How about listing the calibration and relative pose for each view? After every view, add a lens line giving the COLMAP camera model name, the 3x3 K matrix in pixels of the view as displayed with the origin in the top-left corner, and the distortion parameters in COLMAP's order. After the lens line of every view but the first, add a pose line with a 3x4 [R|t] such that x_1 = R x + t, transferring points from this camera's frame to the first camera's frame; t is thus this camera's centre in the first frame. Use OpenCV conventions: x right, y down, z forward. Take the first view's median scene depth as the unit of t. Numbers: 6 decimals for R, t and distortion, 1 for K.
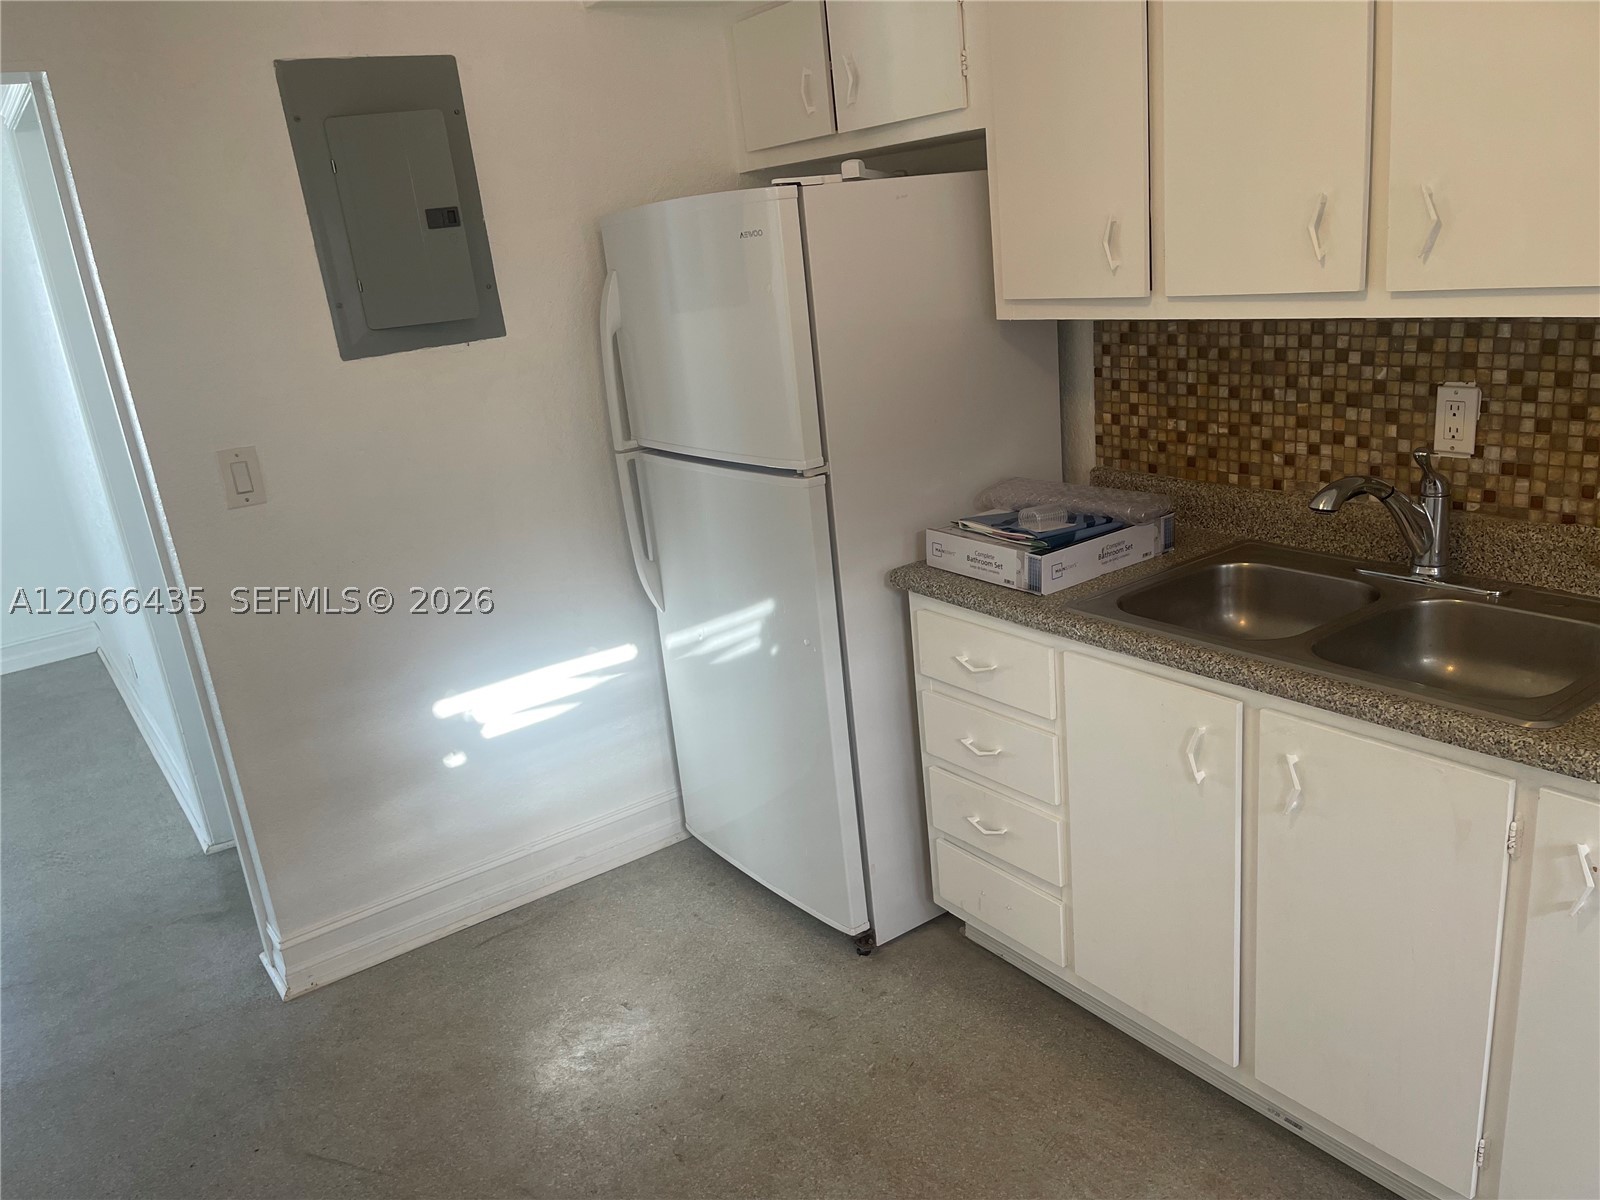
lens RADIAL K [[1199.6, 0, 799.6], [0, 1199.6, 596.8], [0, 0, 1]] dist [-0.004238, -0.009361]
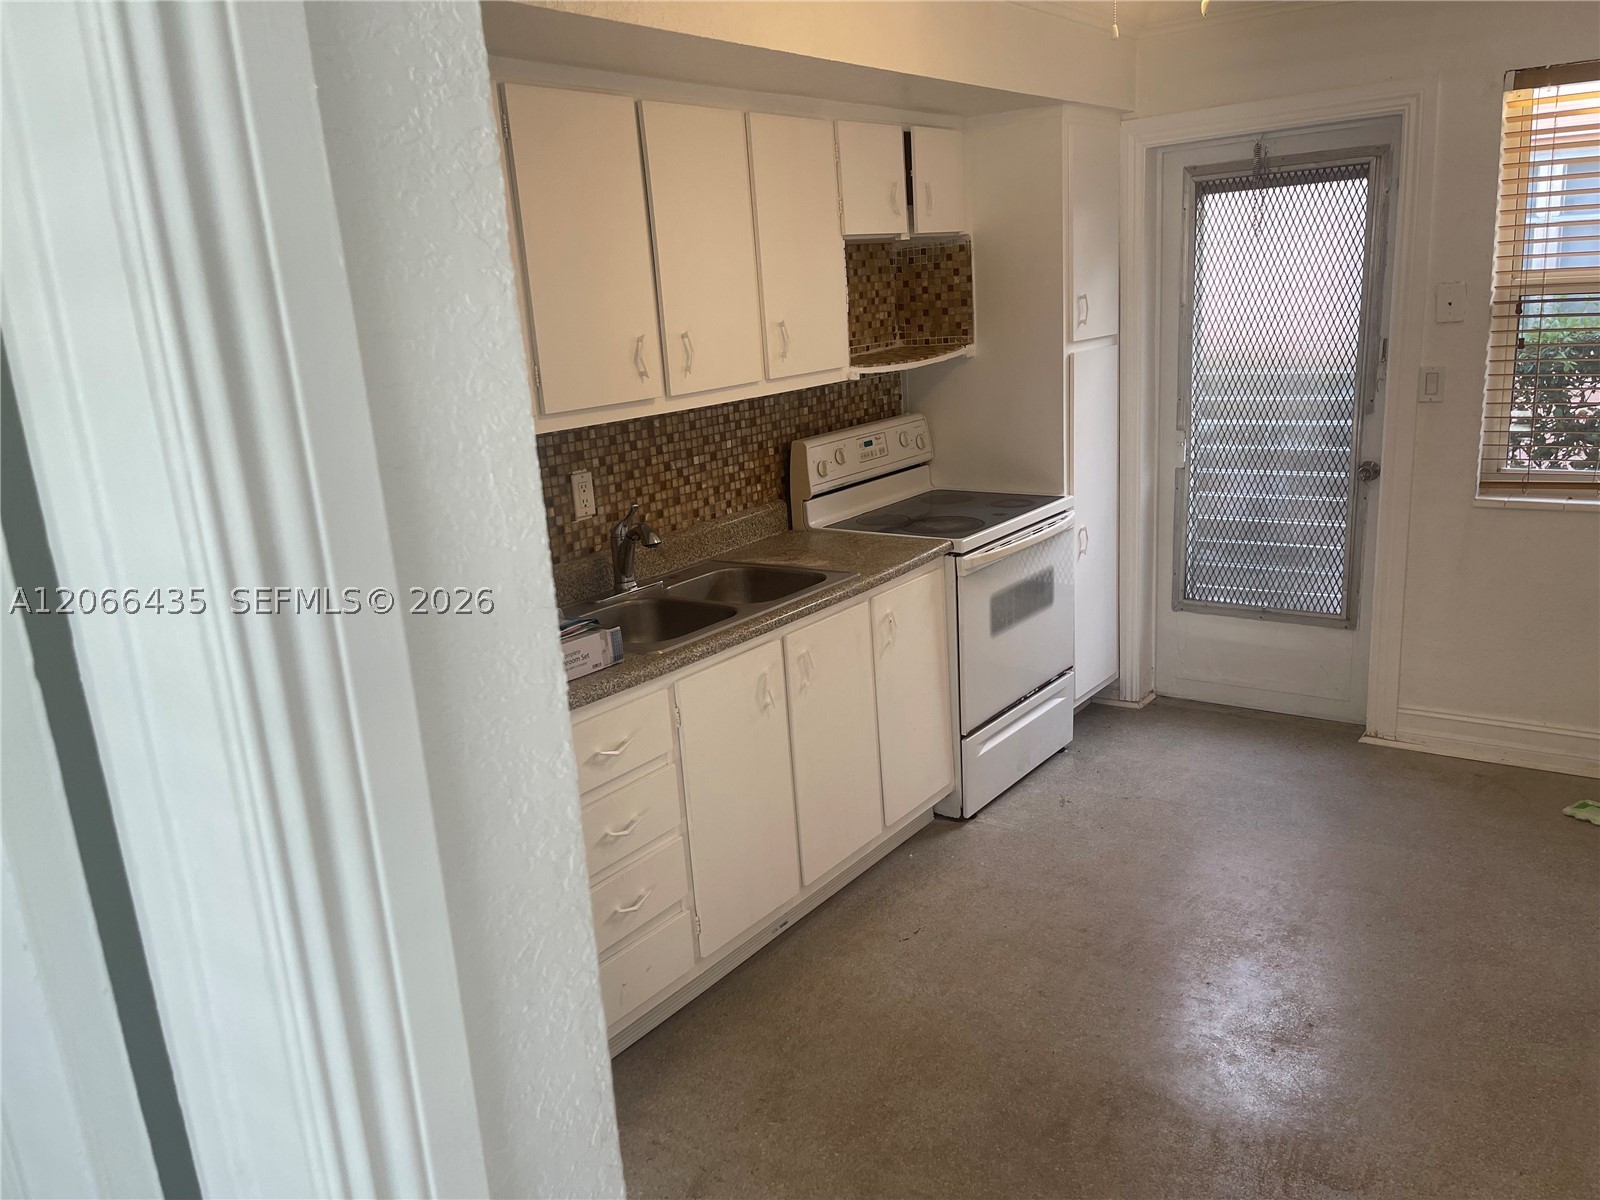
lens RADIAL K [[1199.6, 0, 802.9], [0, 1199.6, 609.3], [0, 0, 1]] dist [-0.004238, -0.009361]
pose [[-0.303404, -0.112924, 0.946147, -1.022757], [0.373783, 0.899262, 0.227190, -0.265699], [-0.876489, 0.422584, -0.230630, 1.199468]]
